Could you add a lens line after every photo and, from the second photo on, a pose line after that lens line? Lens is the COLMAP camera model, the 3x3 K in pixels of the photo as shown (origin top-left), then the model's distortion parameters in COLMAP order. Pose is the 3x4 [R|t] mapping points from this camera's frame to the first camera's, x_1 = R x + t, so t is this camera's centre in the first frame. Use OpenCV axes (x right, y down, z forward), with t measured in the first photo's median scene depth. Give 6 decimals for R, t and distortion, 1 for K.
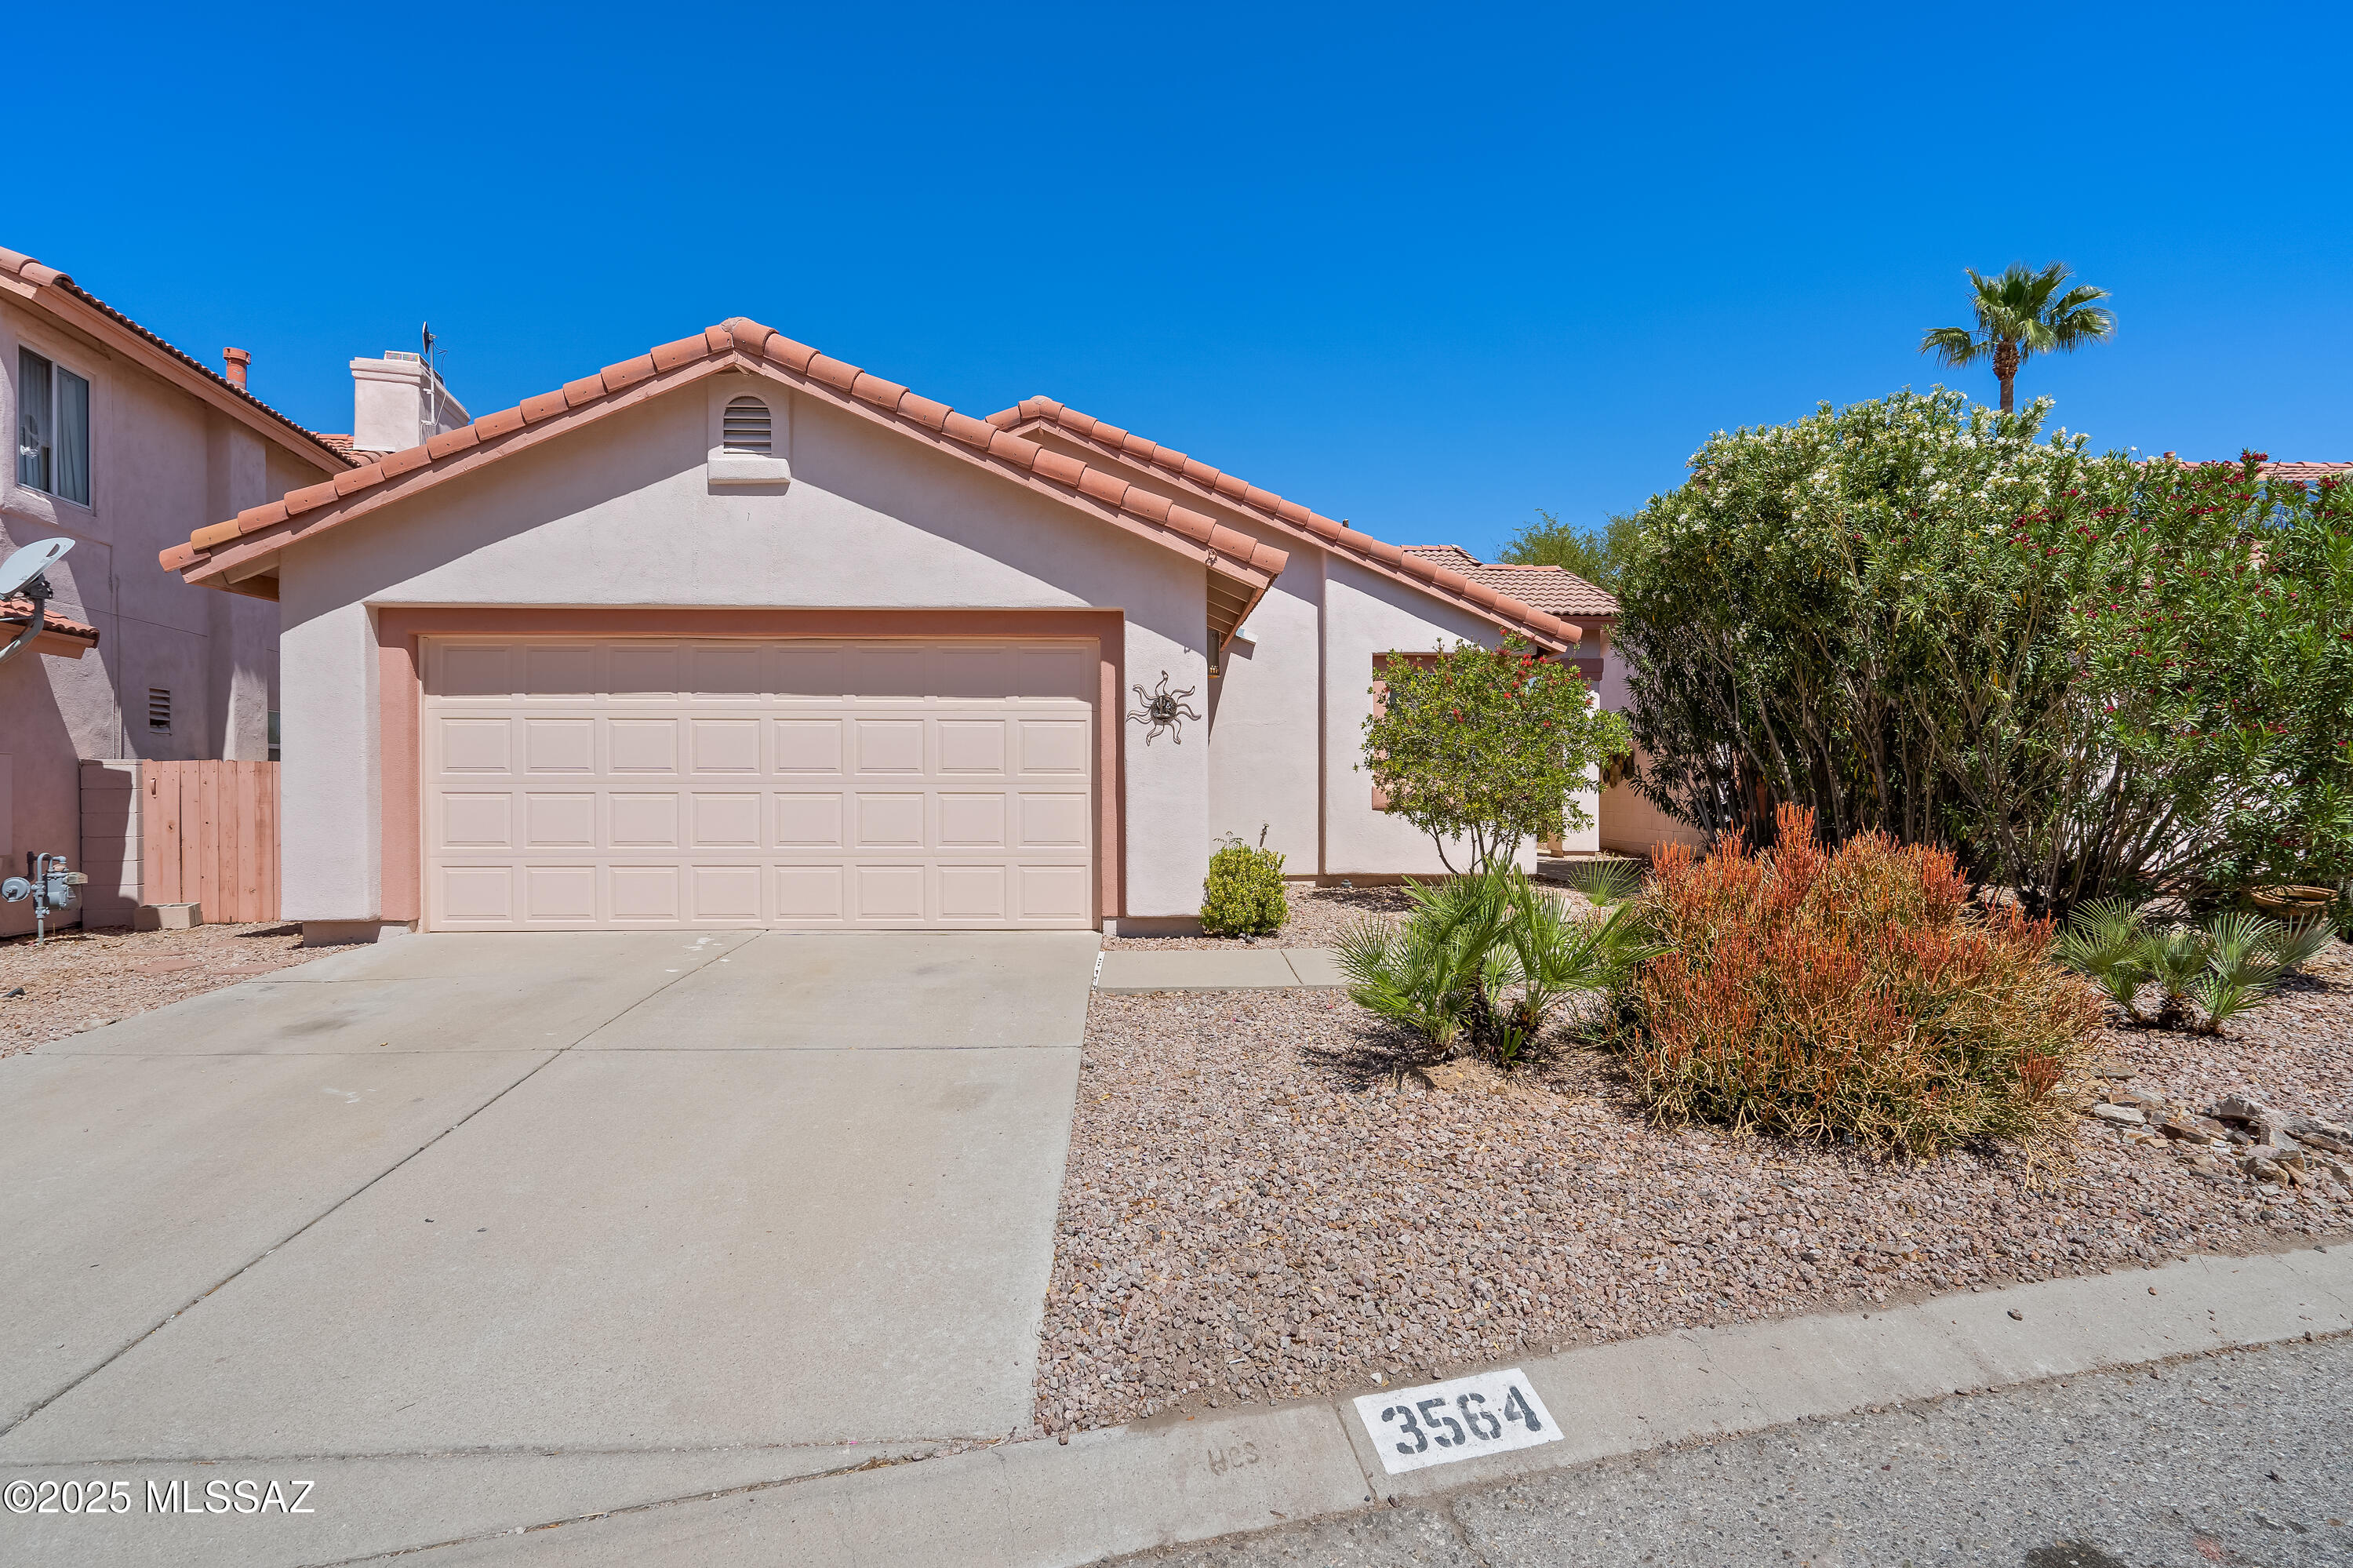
lens RADIAL K [[1096.9, 0, 1179.7], [0, 1096.9, 789.8], [0, 0, 1]] dist [0.001139, 0.001332]
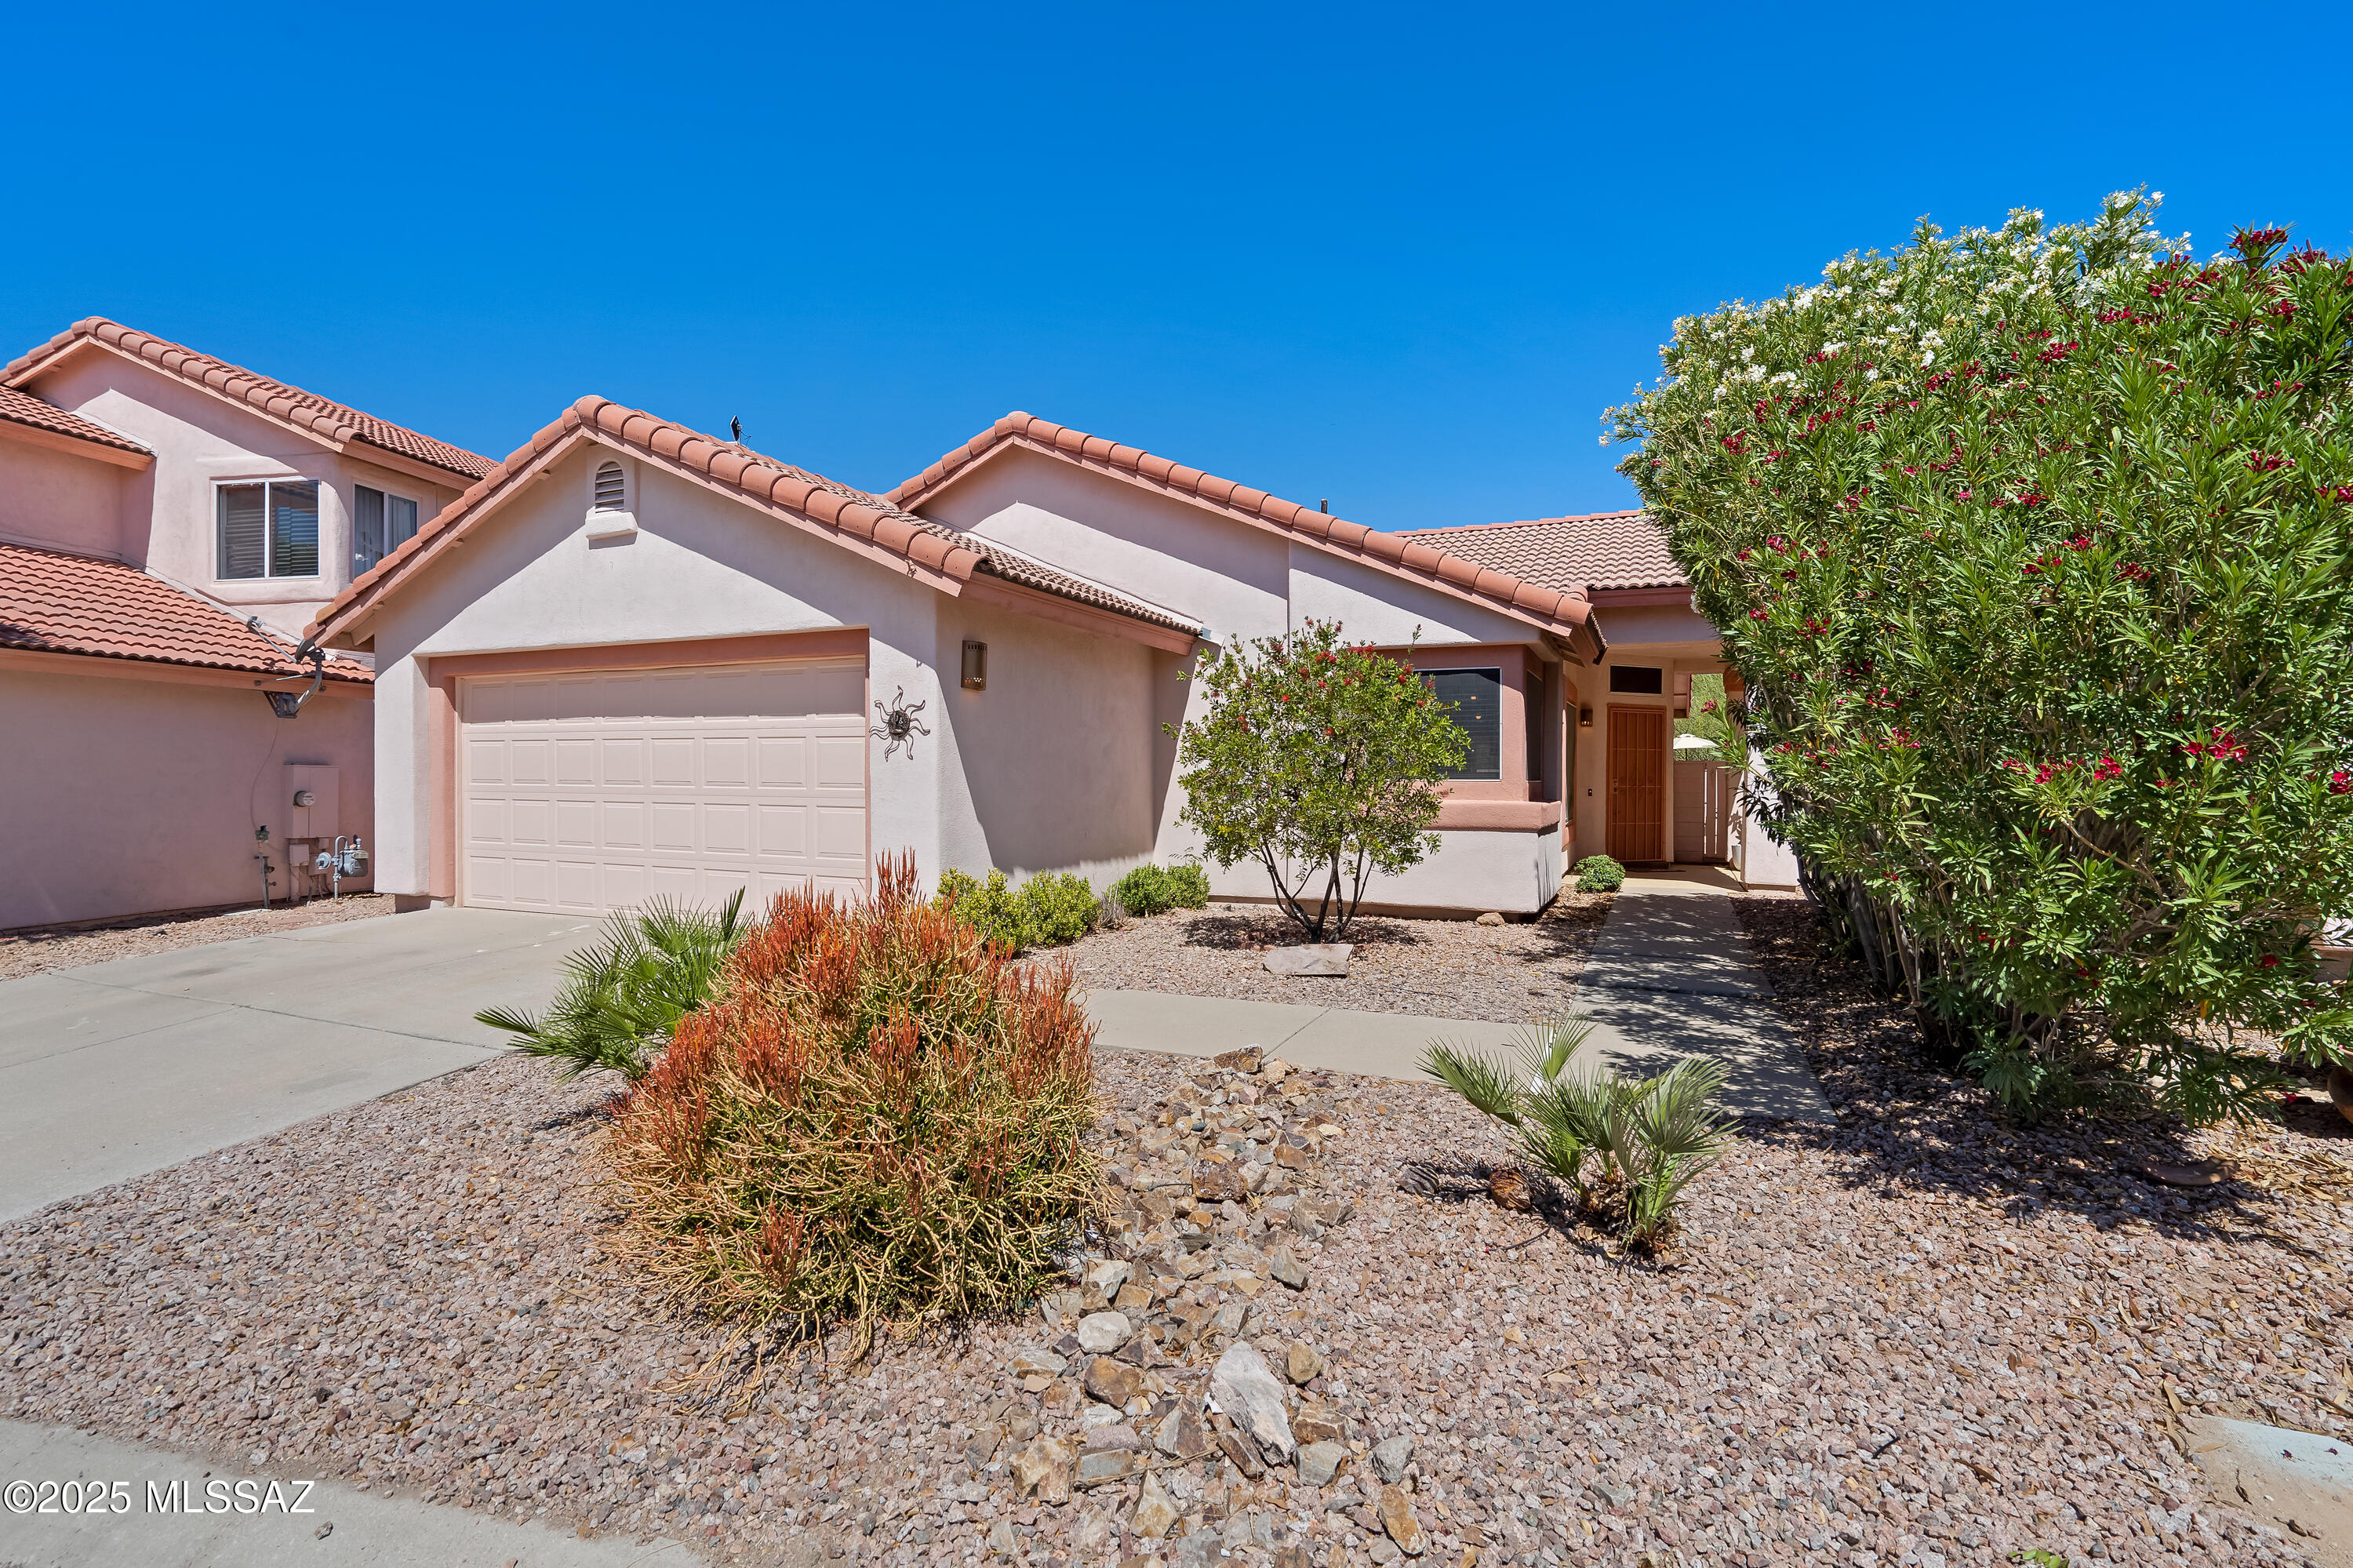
lens RADIAL K [[1096.9, 0, 1179.7], [0, 1096.9, 789.8], [0, 0, 1]] dist [0.001139, 0.001332]
pose [[0.894618, 0.009404, -0.446732, 0.652942], [-0.008563, 0.999956, 0.003902, -0.020322], [0.446749, 0.000335, 0.894659, 0.224795]]
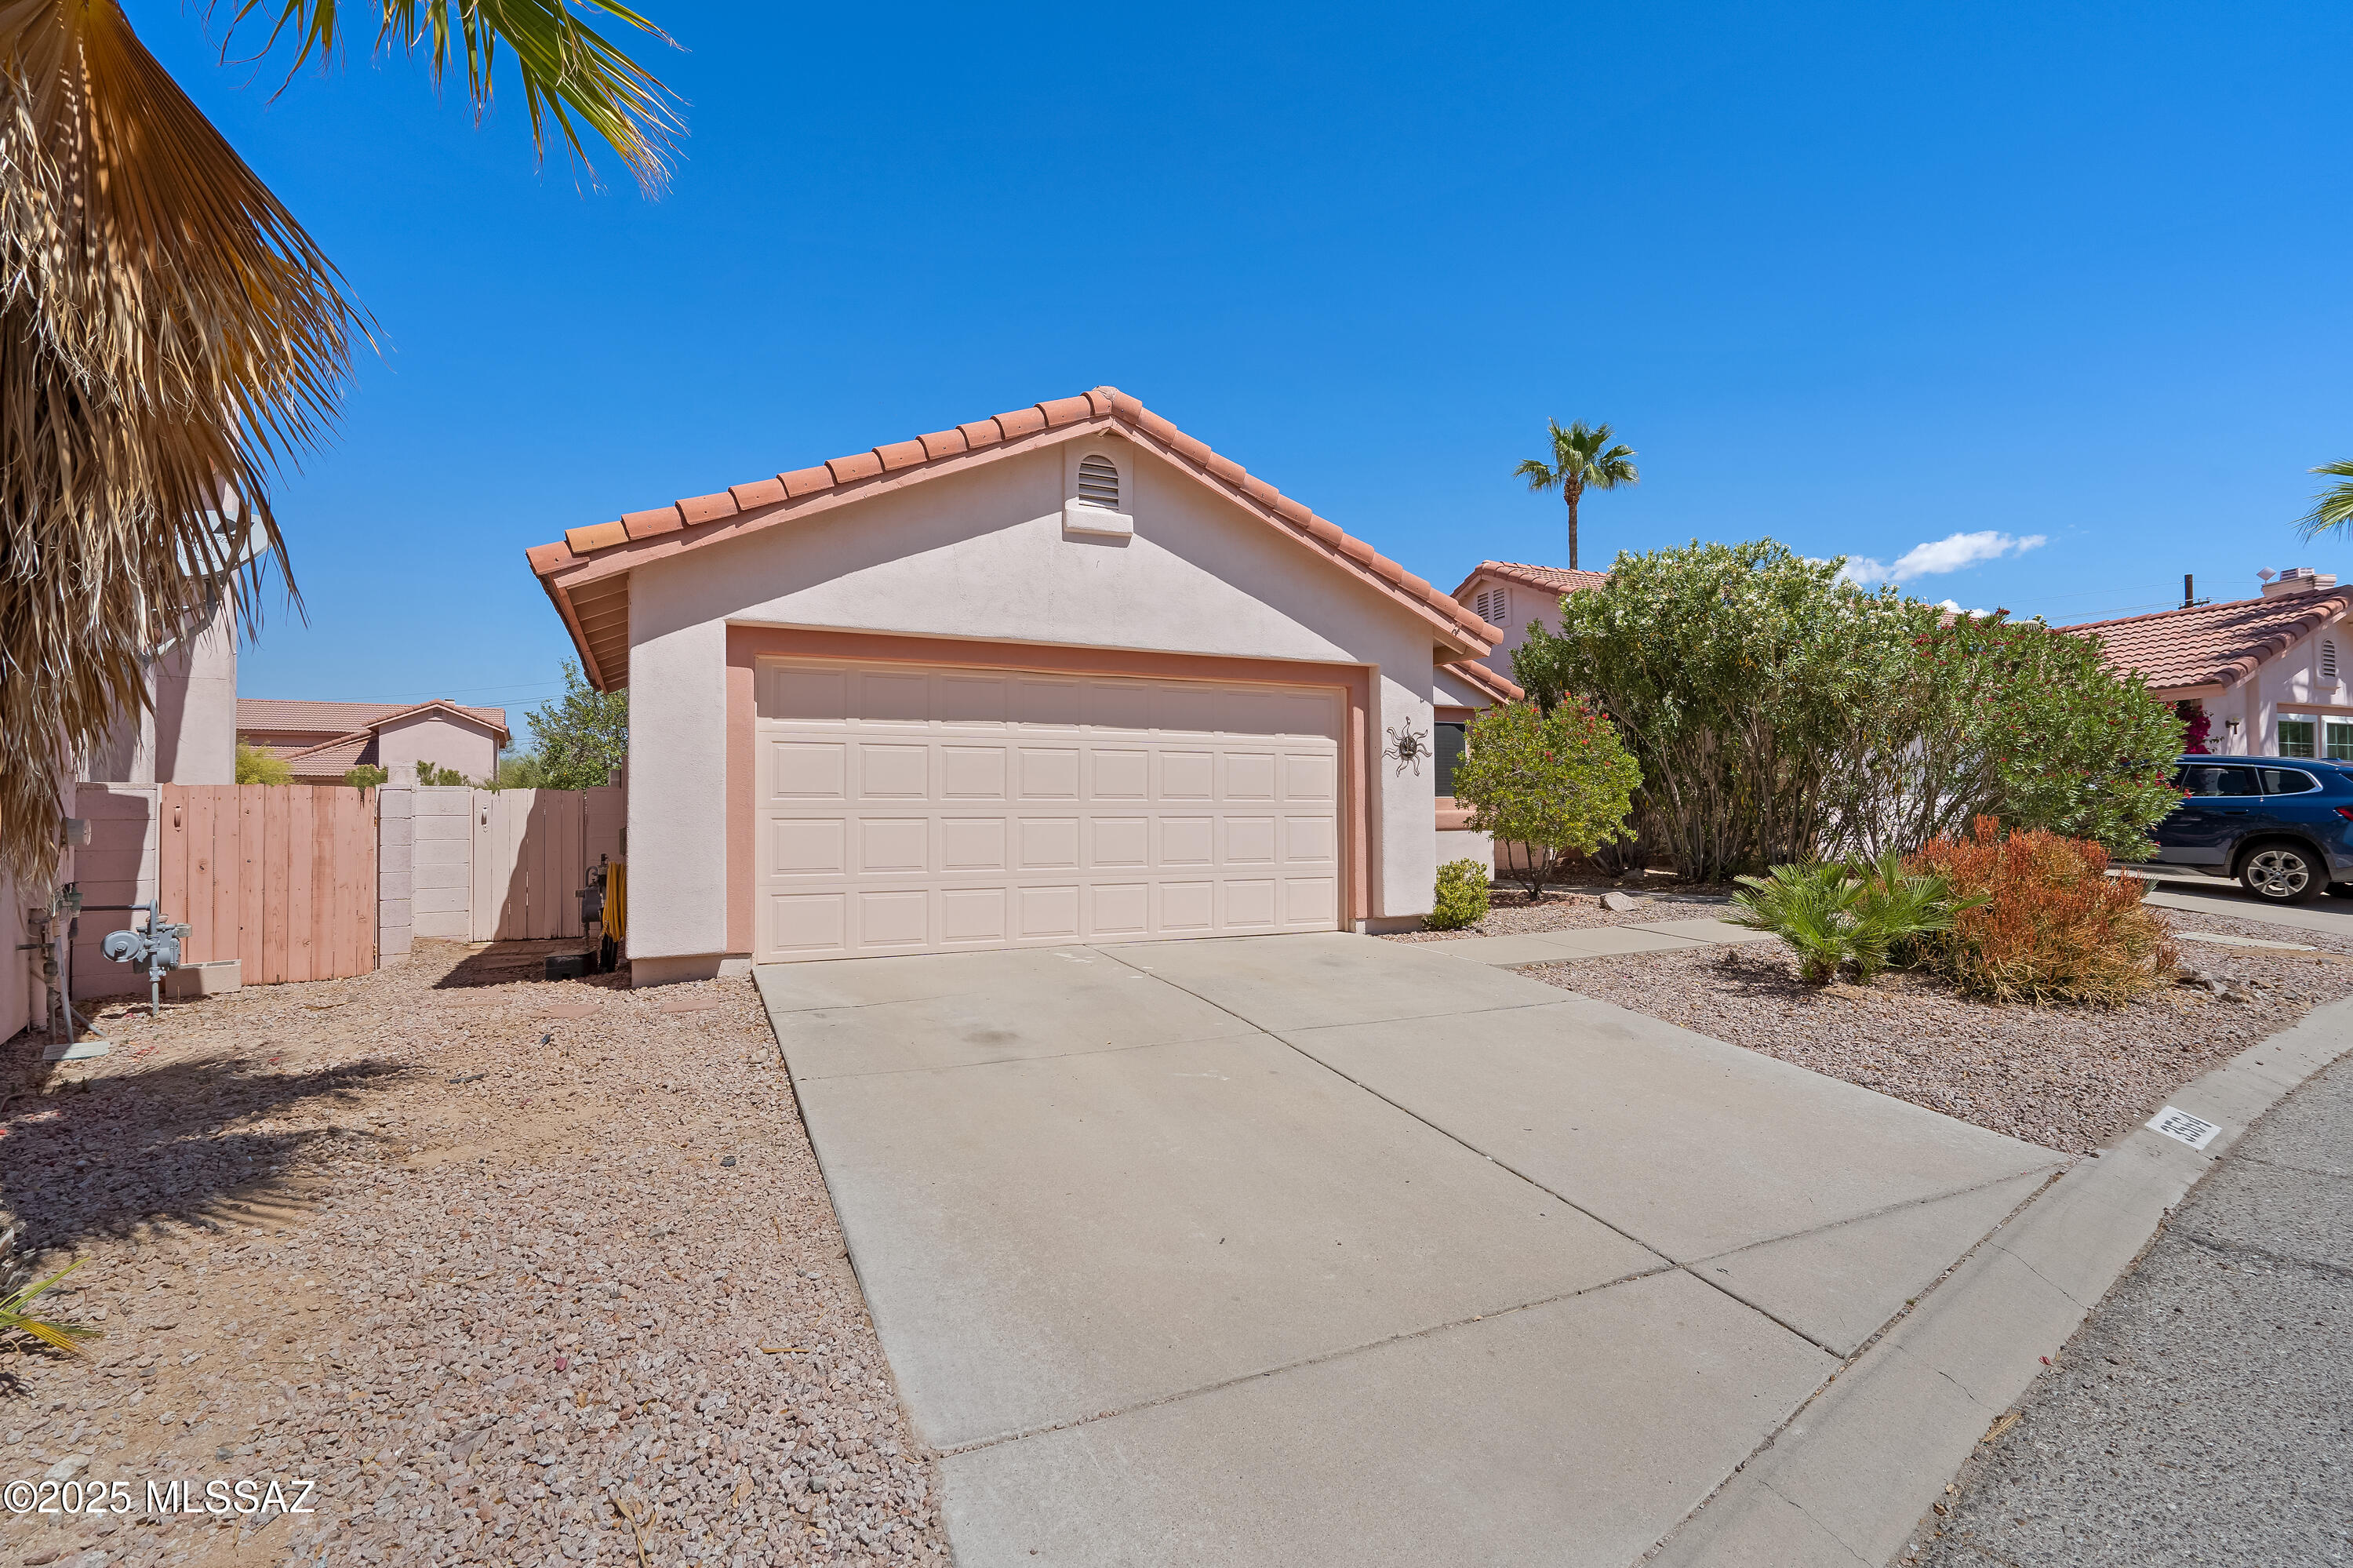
lens RADIAL K [[1096.9, 0, 1179.7], [0, 1096.9, 789.8], [0, 0, 1]] dist [0.001139, 0.001332]
pose [[0.916438, 0.004603, 0.400150, -0.740111], [0.007349, 0.999572, -0.028331, 0.007184], [-0.400108, 0.028904, 0.916012, -0.026952]]
